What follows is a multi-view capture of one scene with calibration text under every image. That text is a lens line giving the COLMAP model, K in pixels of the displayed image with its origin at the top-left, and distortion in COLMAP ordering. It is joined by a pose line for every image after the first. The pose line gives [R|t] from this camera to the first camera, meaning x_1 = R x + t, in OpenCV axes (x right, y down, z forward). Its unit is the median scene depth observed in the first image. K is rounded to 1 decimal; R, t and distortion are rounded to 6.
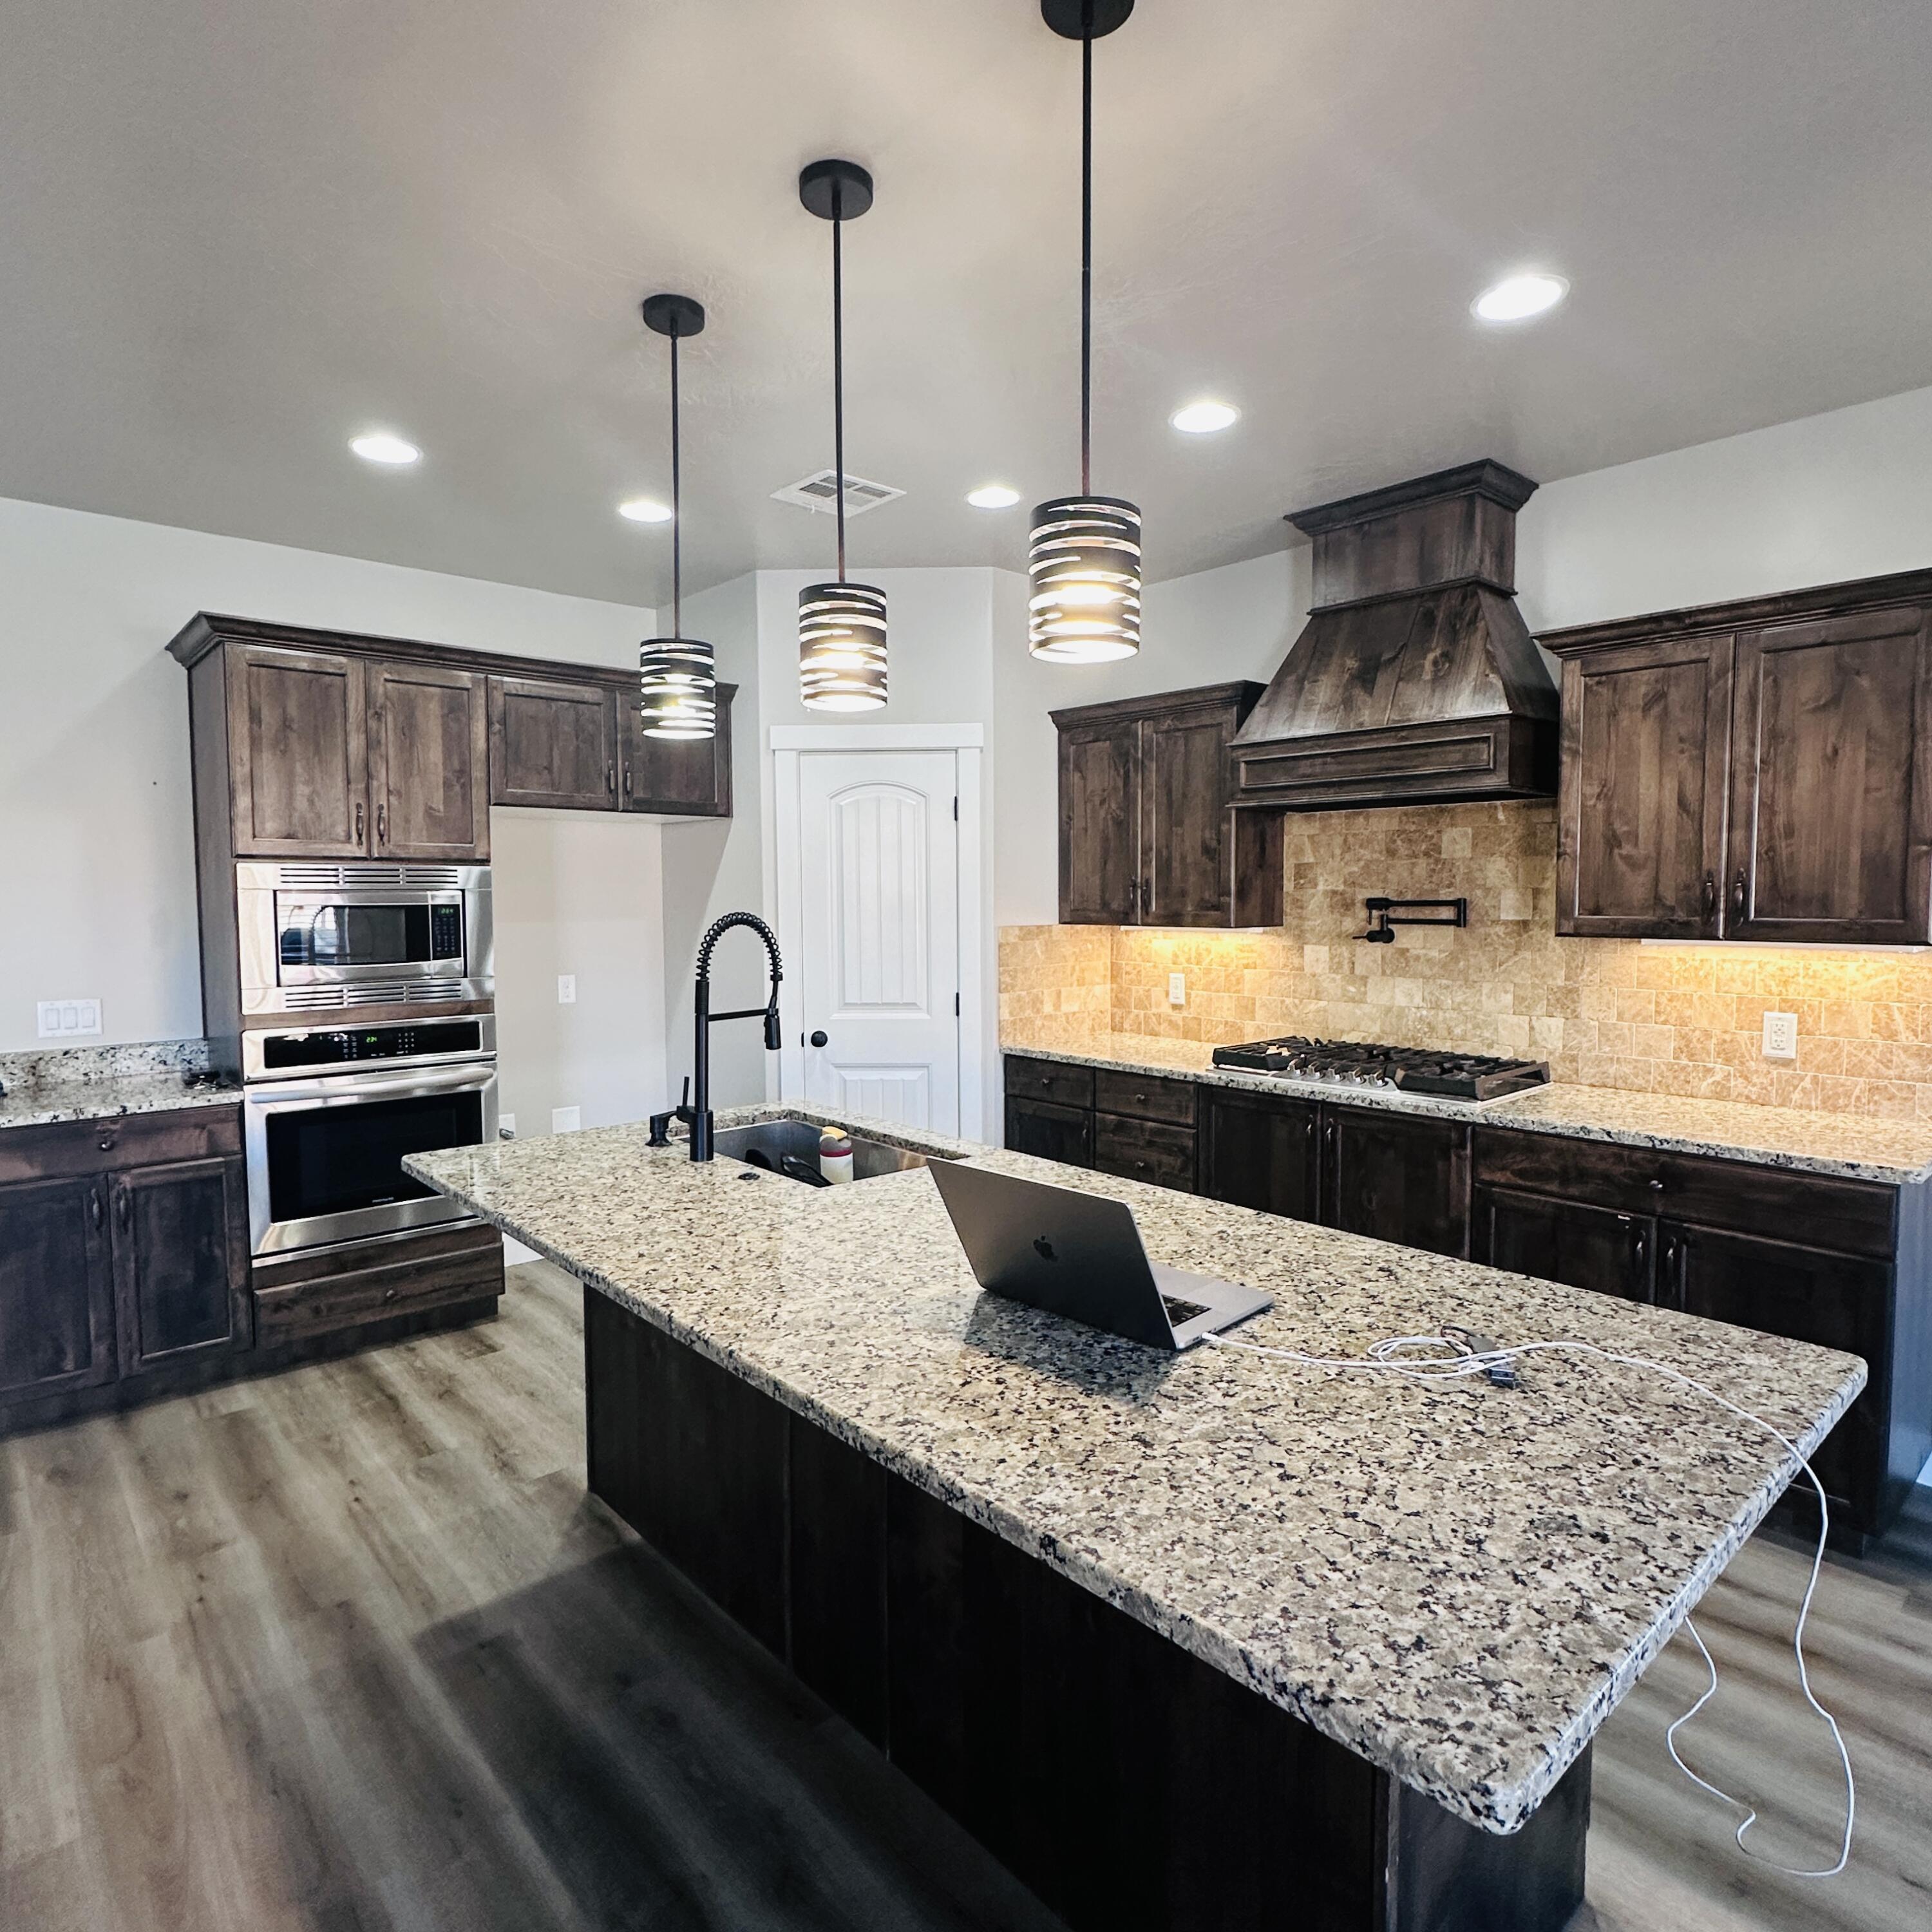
lens RADIAL K [[1150.4, 0, 966.1], [0, 1150.4, 963.2], [0, 0, 1]] dist [-0.001821, 0.000262]
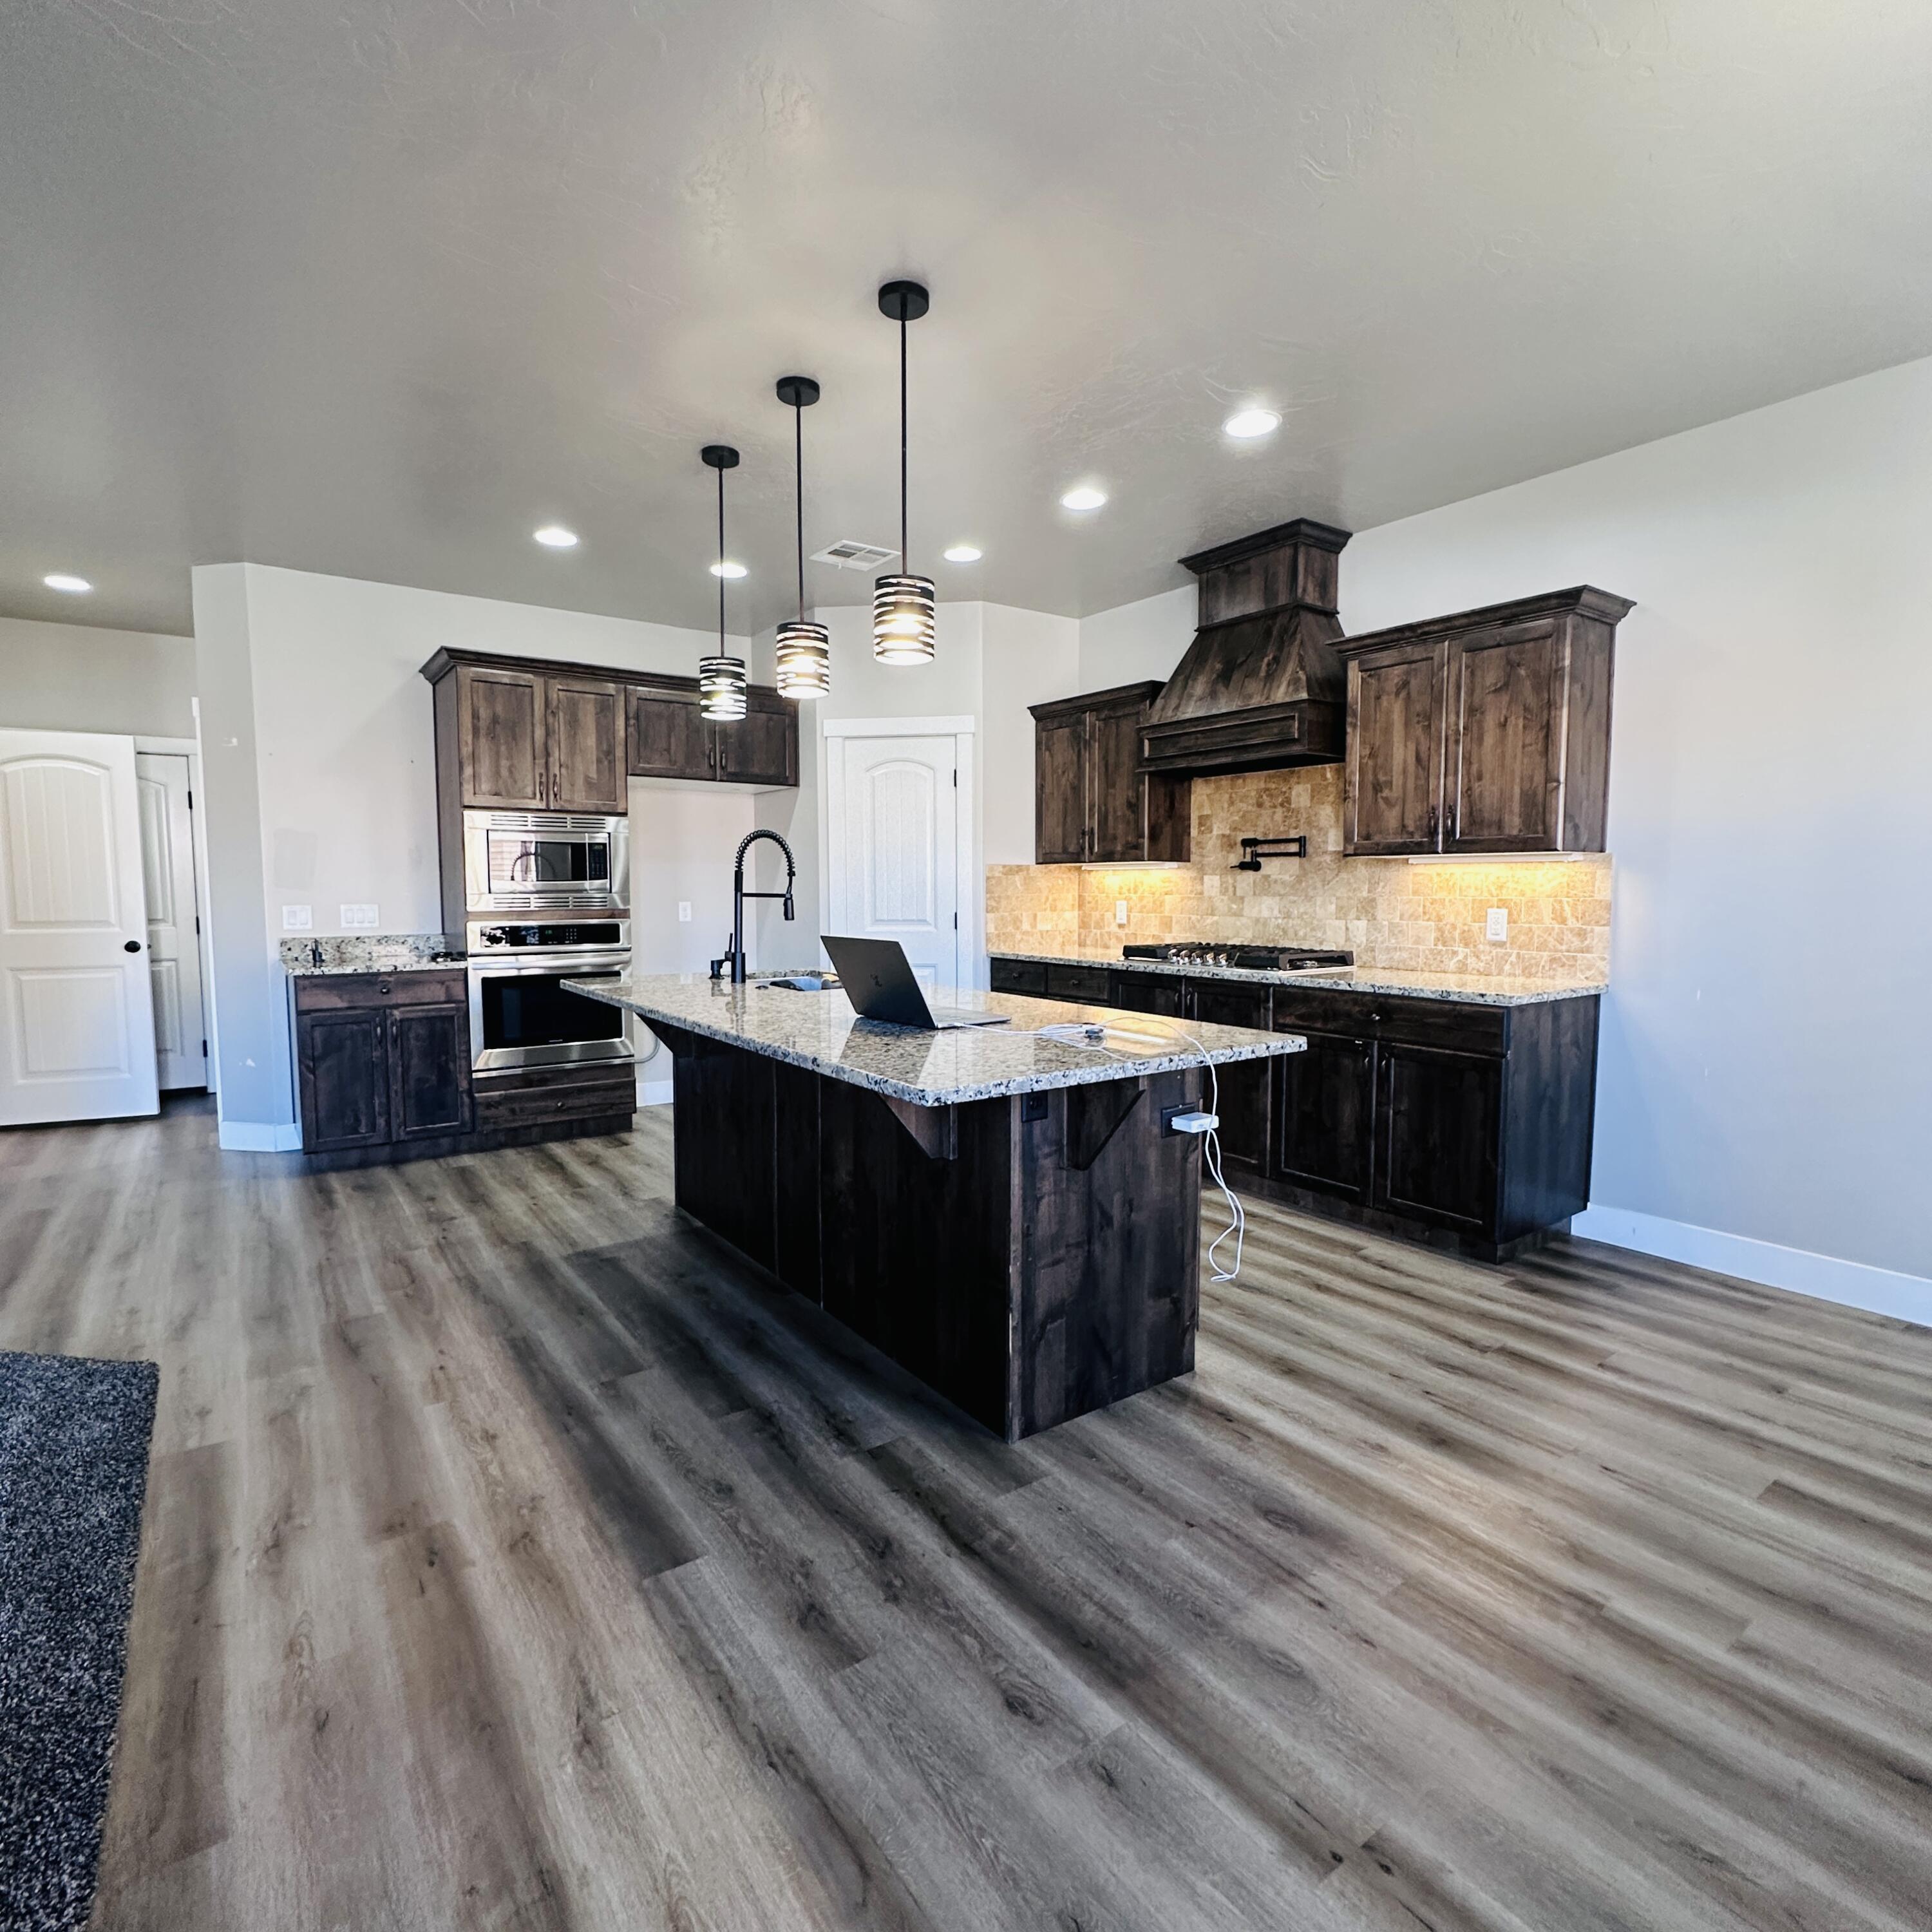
lens RADIAL K [[1030.7, 0, 968.3], [0, 1030.7, 964.1], [0, 0, 1]] dist [-0.004617, 0.000604]
pose [[0.994388, 0.011762, -0.105143, 0.178744], [-0.010184, 0.999828, 0.015527, 0.088808], [0.105307, -0.014369, 0.994336, -0.293602]]
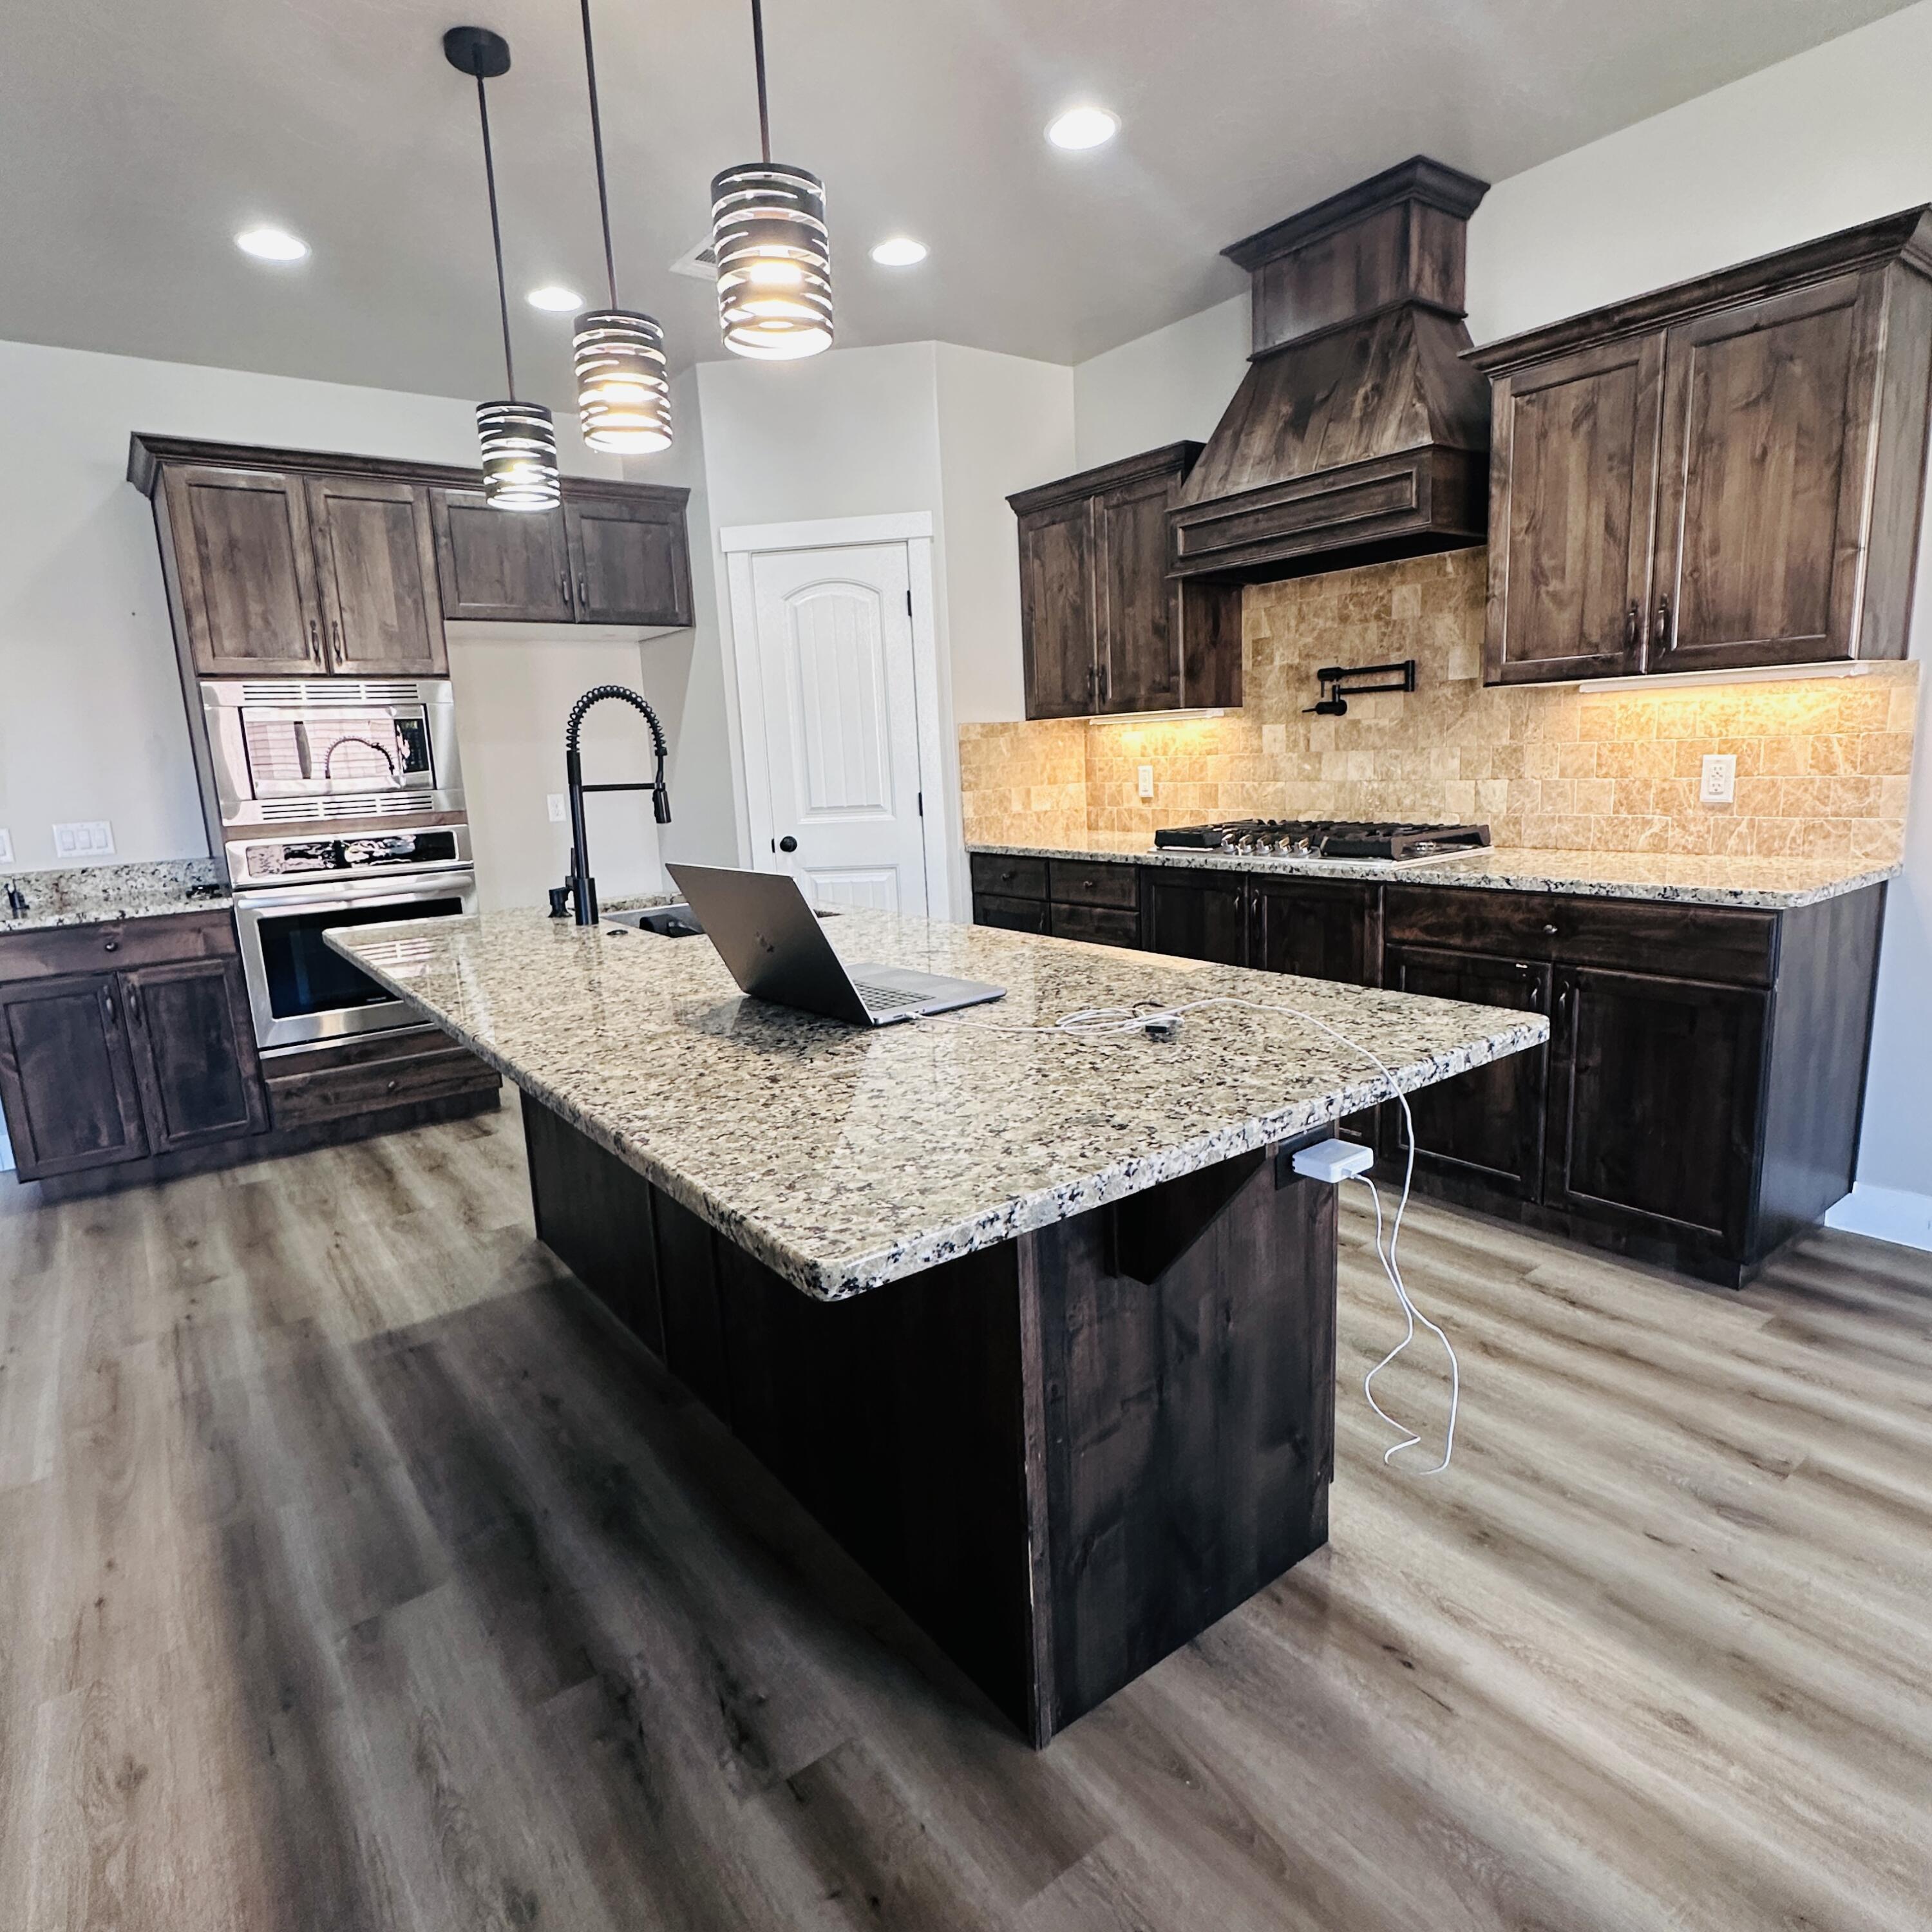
lens RADIAL K [[1151.4, 0, 964.5], [0, 1151.4, 964.8], [0, 0, 1]] dist [-0.002415, 0.000776]
pose [[0.995110, -0.025785, -0.095349, 0.159844], [0.037596, 0.991540, 0.124237, 0.066742], [0.091339, -0.127214, 0.987661, -0.012176]]
